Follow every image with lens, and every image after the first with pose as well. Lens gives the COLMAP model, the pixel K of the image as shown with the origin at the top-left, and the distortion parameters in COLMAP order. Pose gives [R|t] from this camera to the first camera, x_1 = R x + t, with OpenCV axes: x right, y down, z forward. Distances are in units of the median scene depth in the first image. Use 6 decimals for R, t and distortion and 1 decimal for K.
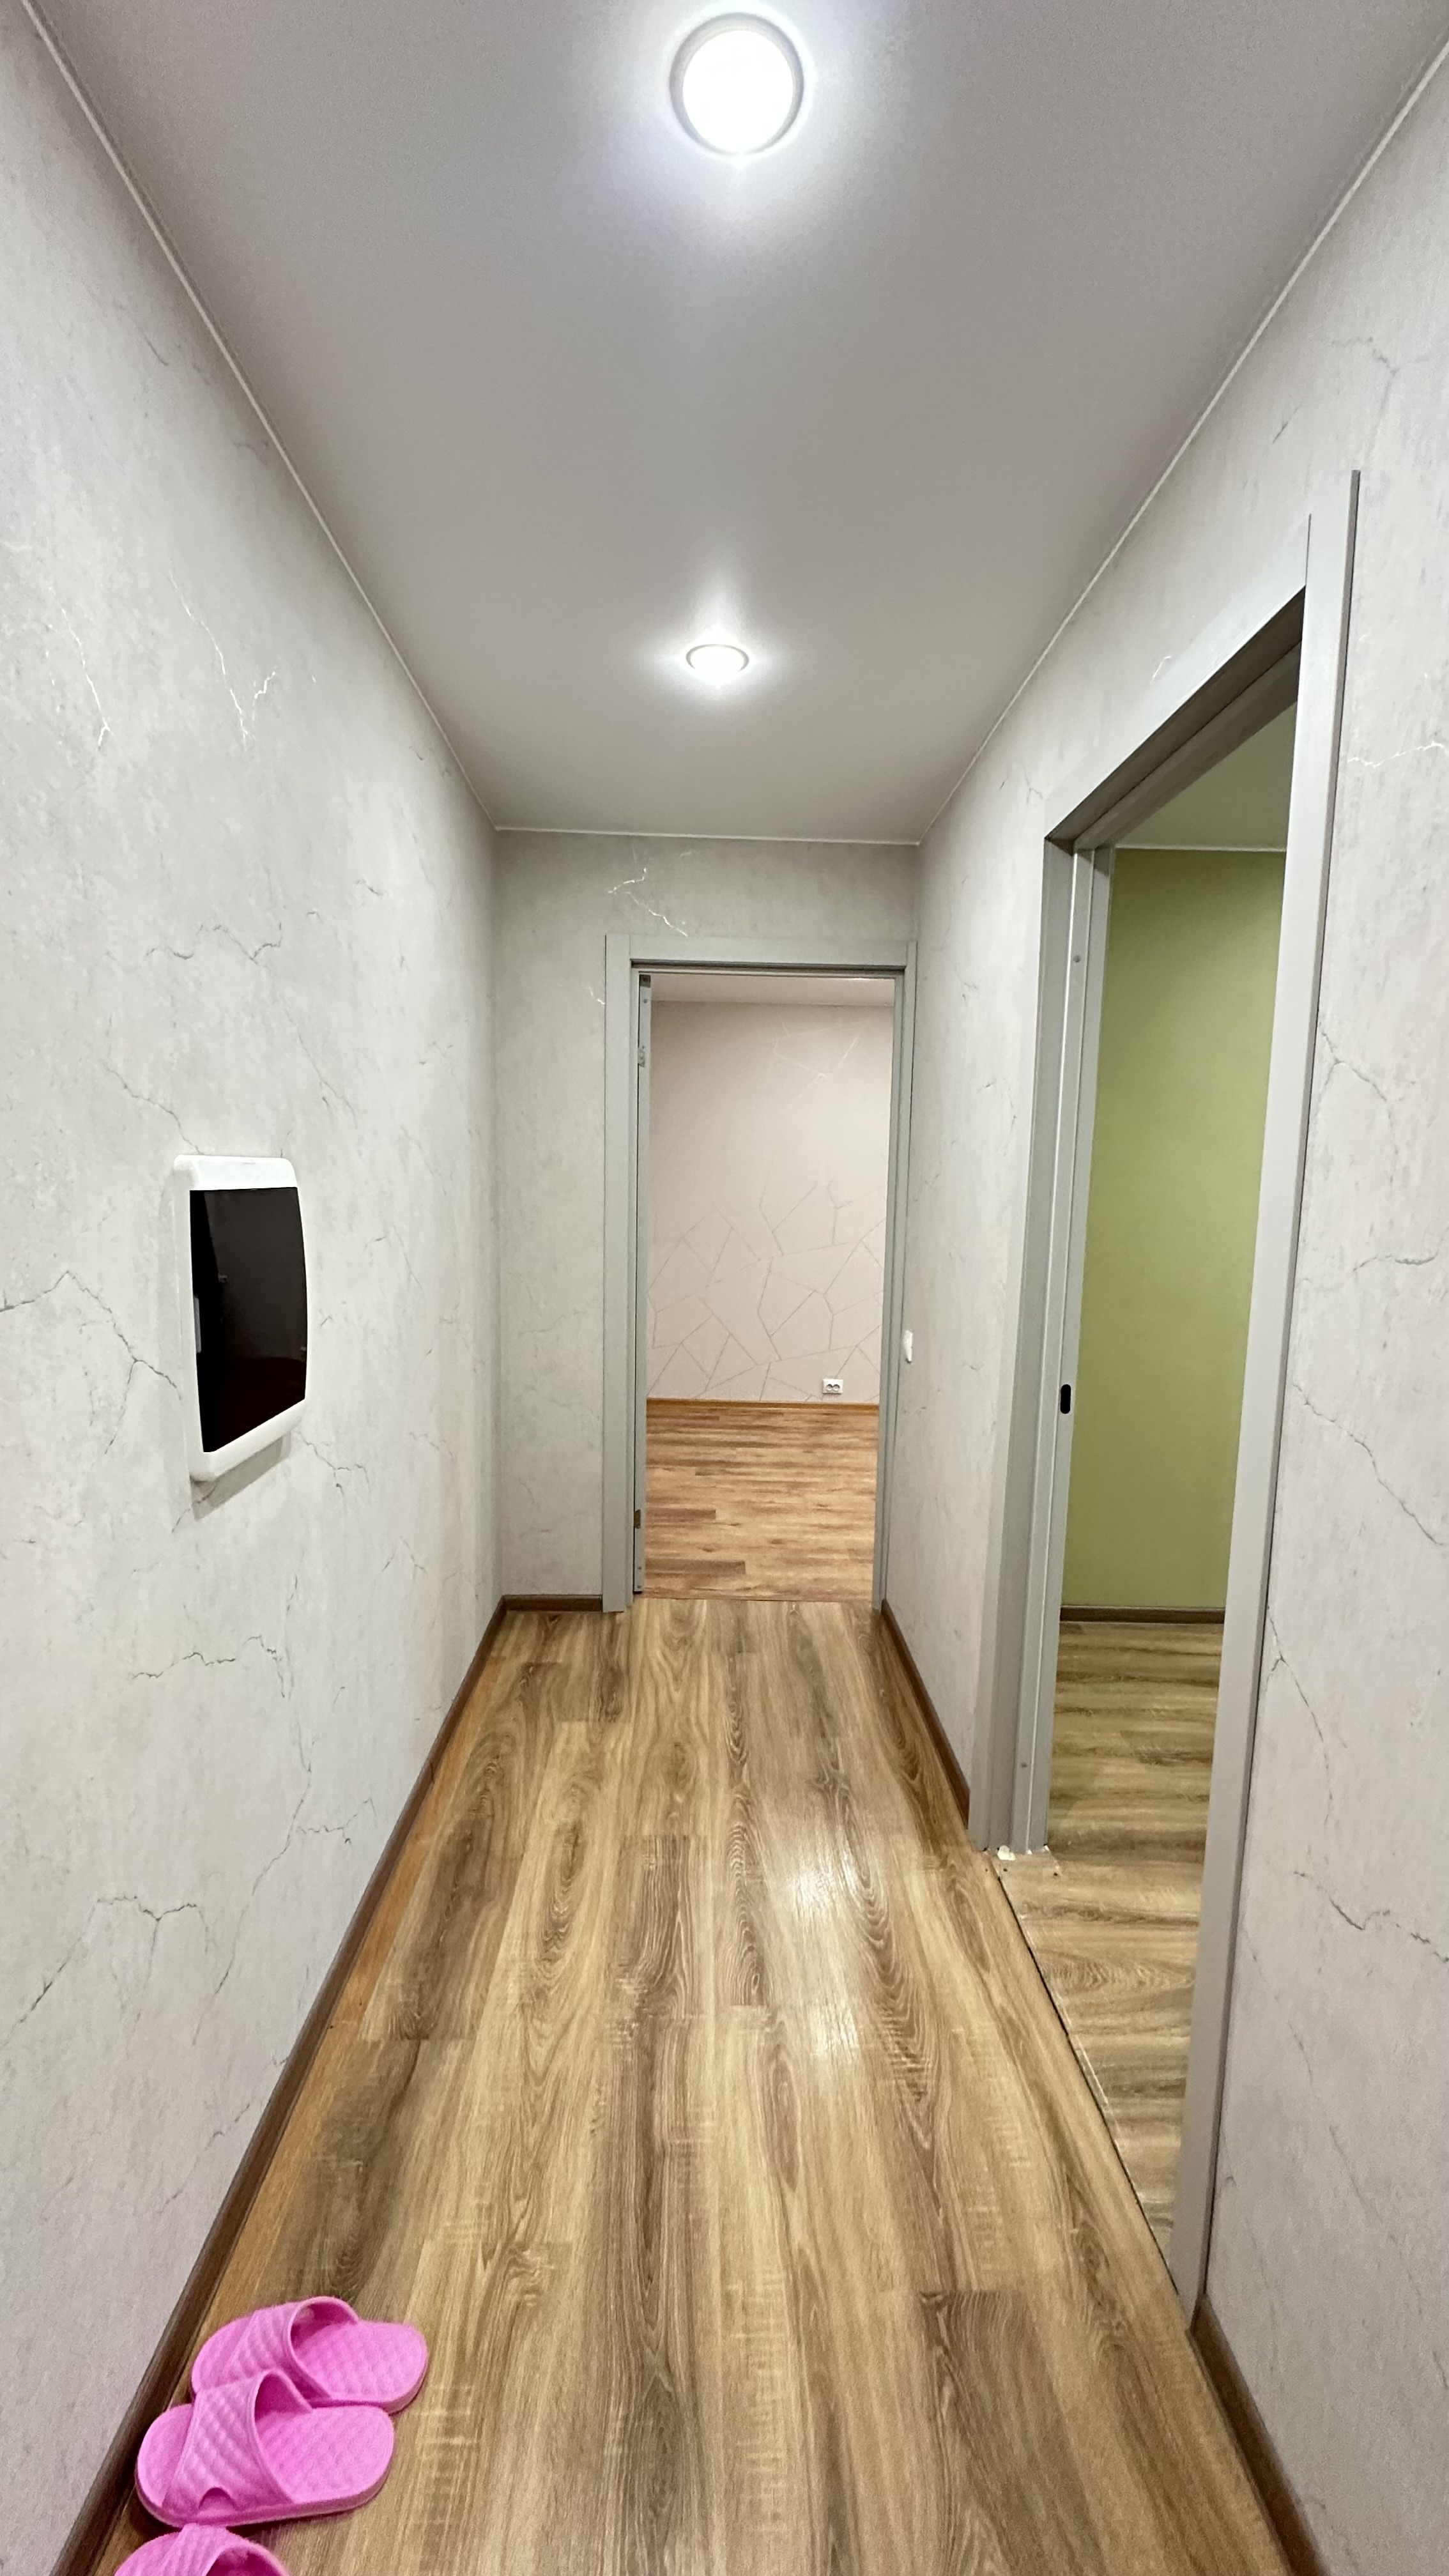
lens RADIAL K [[1021.3, 0, 724.5], [0, 1021.3, 1288.0], [0, 0, 1]] dist [-0.002070, -0.000180]
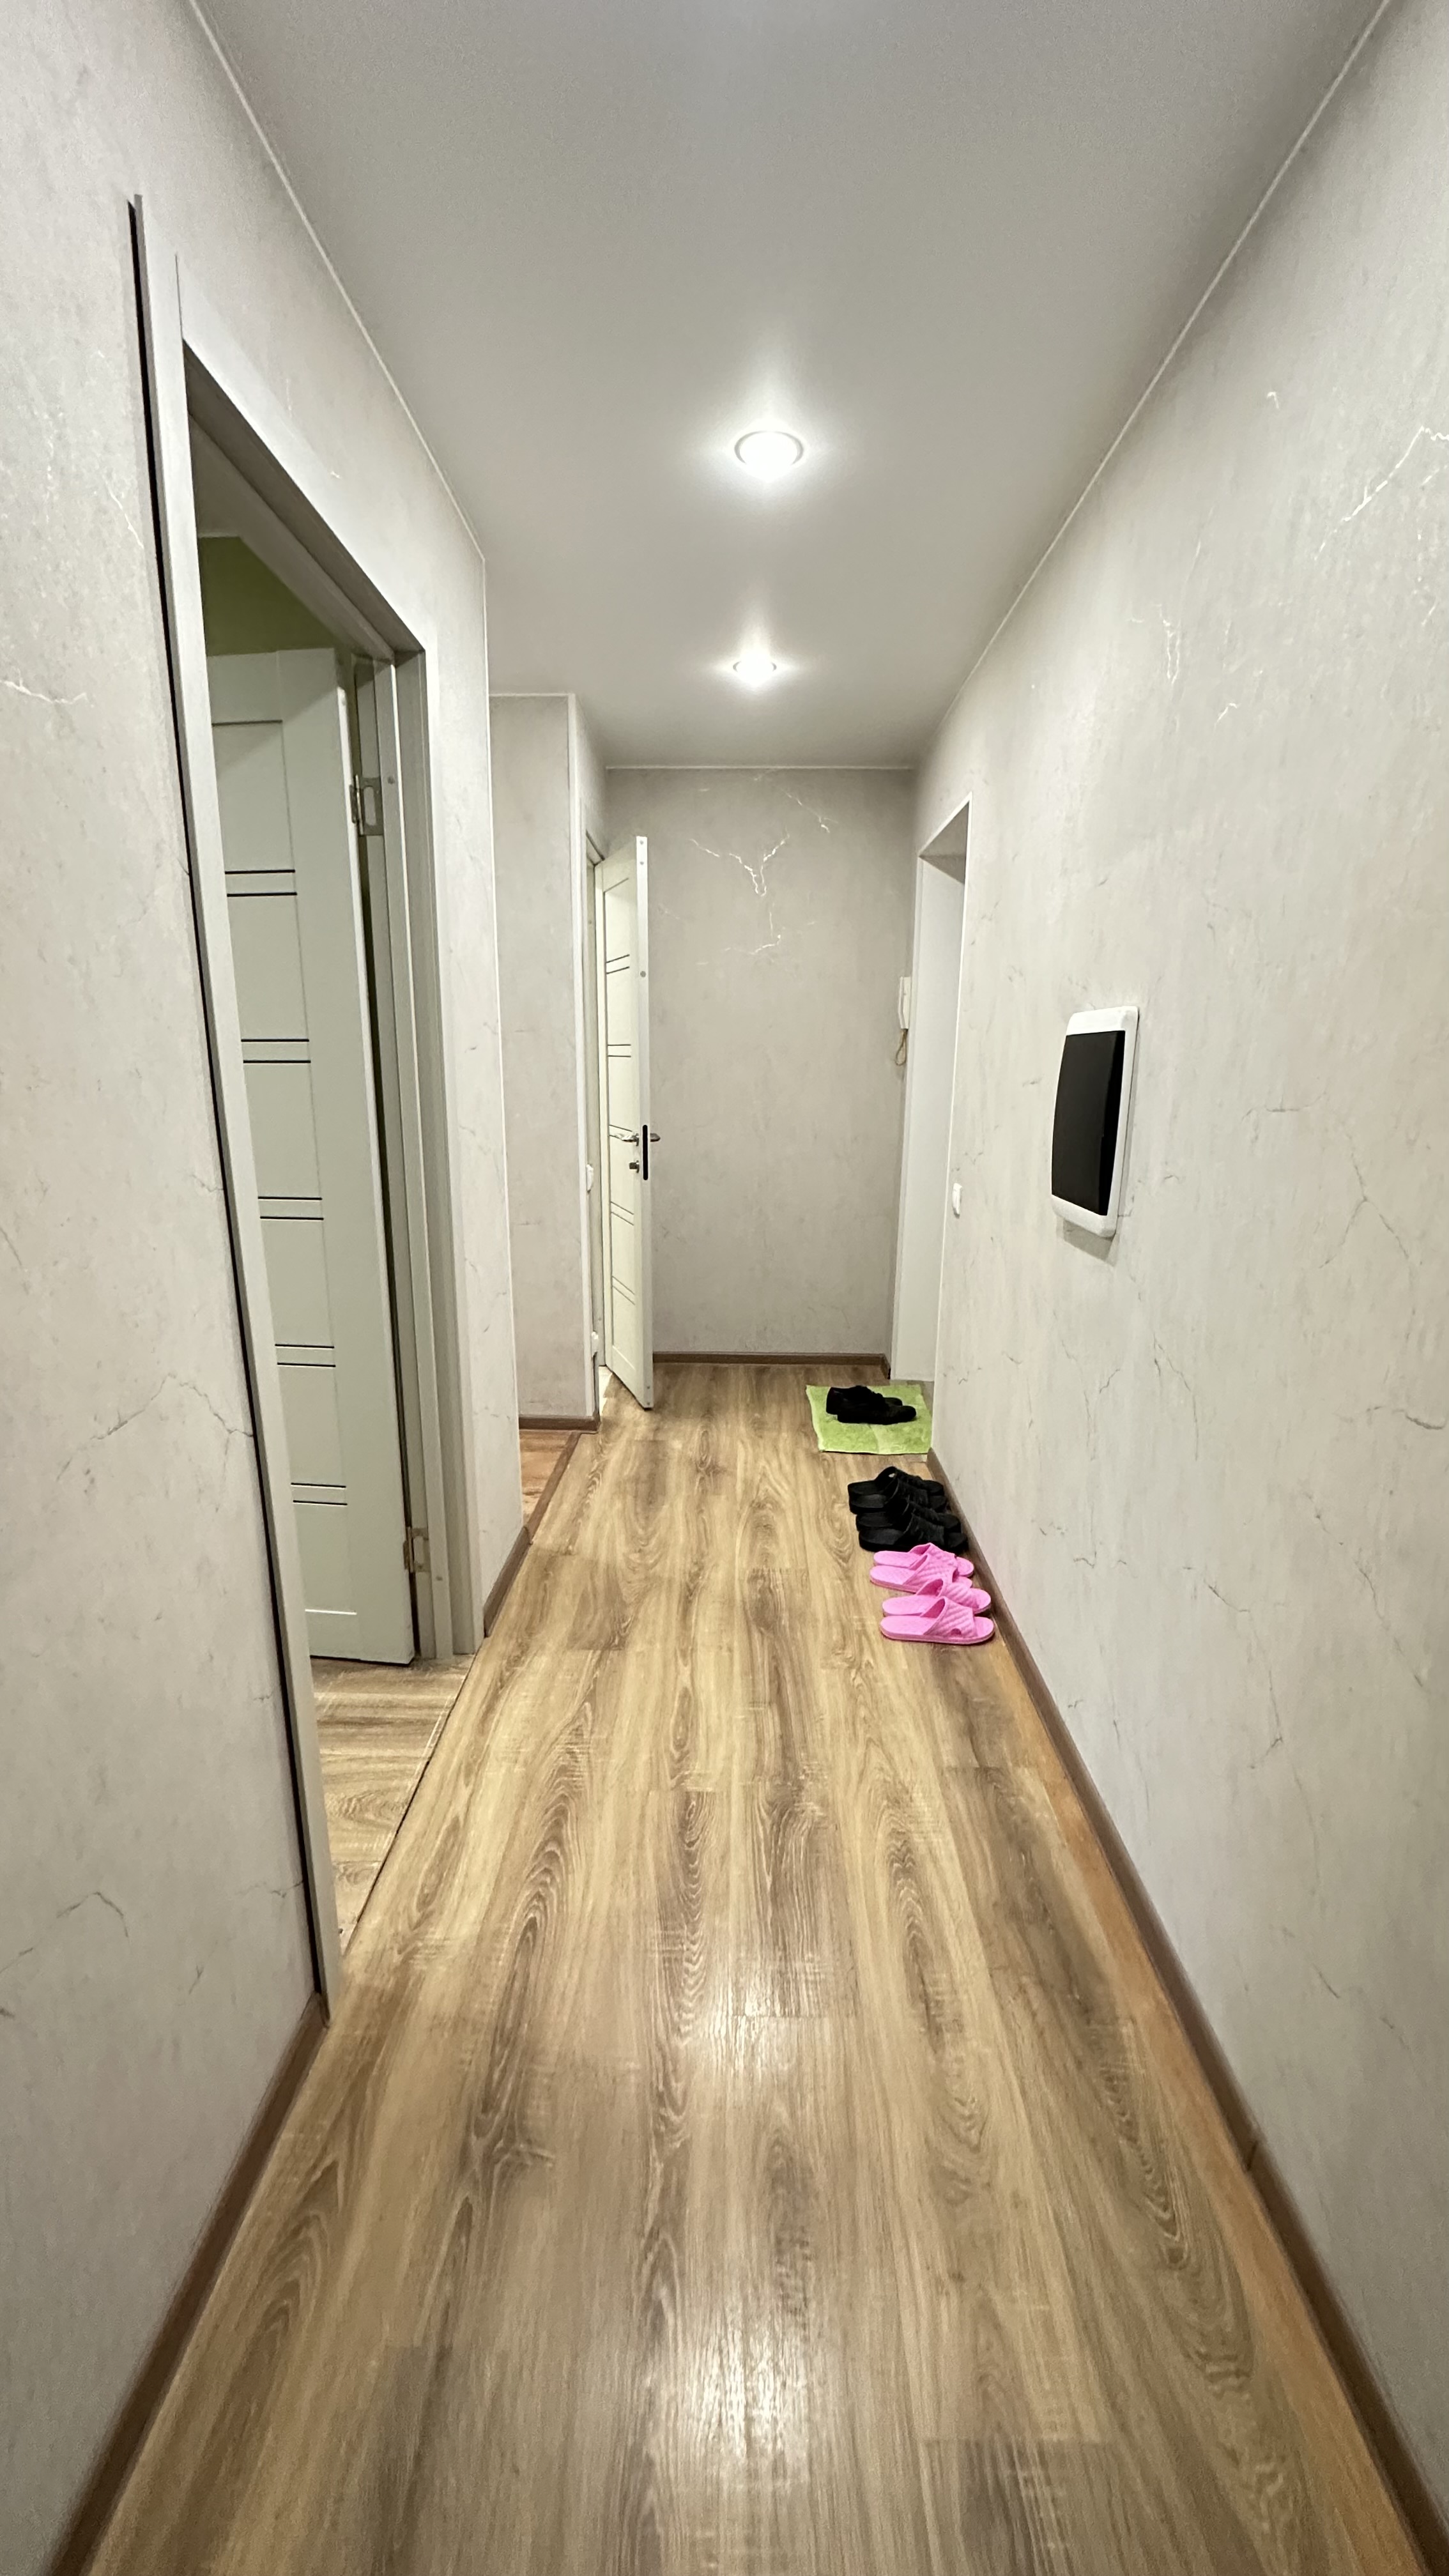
lens RADIAL K [[1021.3, 0, 724.5], [0, 1021.3, 1288.0], [0, 0, 1]] dist [-0.002070, -0.000180]
pose [[-0.998558, -0.038806, 0.037085, -0.022378], [-0.024579, 0.944774, 0.326800, -0.162436], [-0.047719, 0.325417, -0.944366, 1.886328]]
